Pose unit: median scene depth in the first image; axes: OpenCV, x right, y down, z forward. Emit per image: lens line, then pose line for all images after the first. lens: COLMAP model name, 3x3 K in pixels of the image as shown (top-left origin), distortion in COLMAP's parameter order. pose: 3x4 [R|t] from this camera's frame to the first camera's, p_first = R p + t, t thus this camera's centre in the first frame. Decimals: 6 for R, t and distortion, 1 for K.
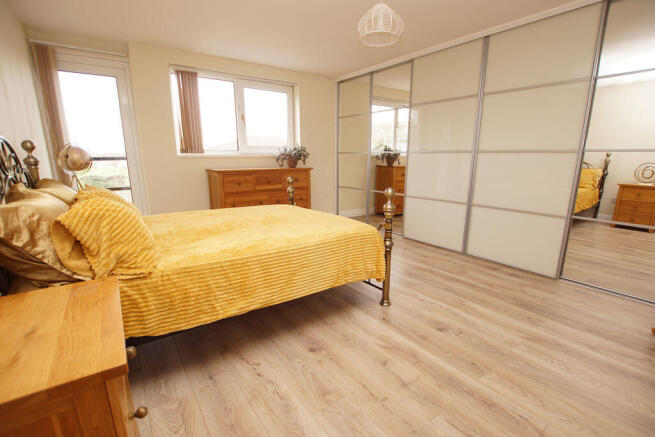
lens RADIAL K [[309.6, 0, 324.9], [0, 309.6, 225.8], [0, 0, 1]] dist [-0.001408, -0.000498]
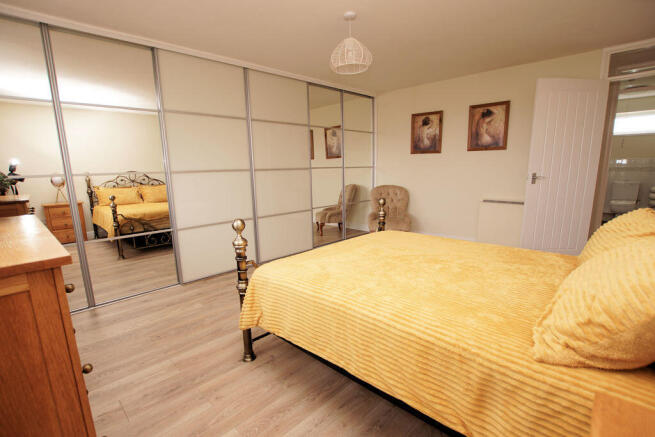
lens RADIAL K [[309.6, 0, 324.9], [0, 309.6, 225.8], [0, 0, 1]] dist [-0.001408, -0.000498]
pose [[-0.166356, -0.174563, 0.970491, -0.660999], [0.249044, 0.944860, 0.212642, -0.223751], [-0.954098, 0.277069, -0.113709, 0.942676]]
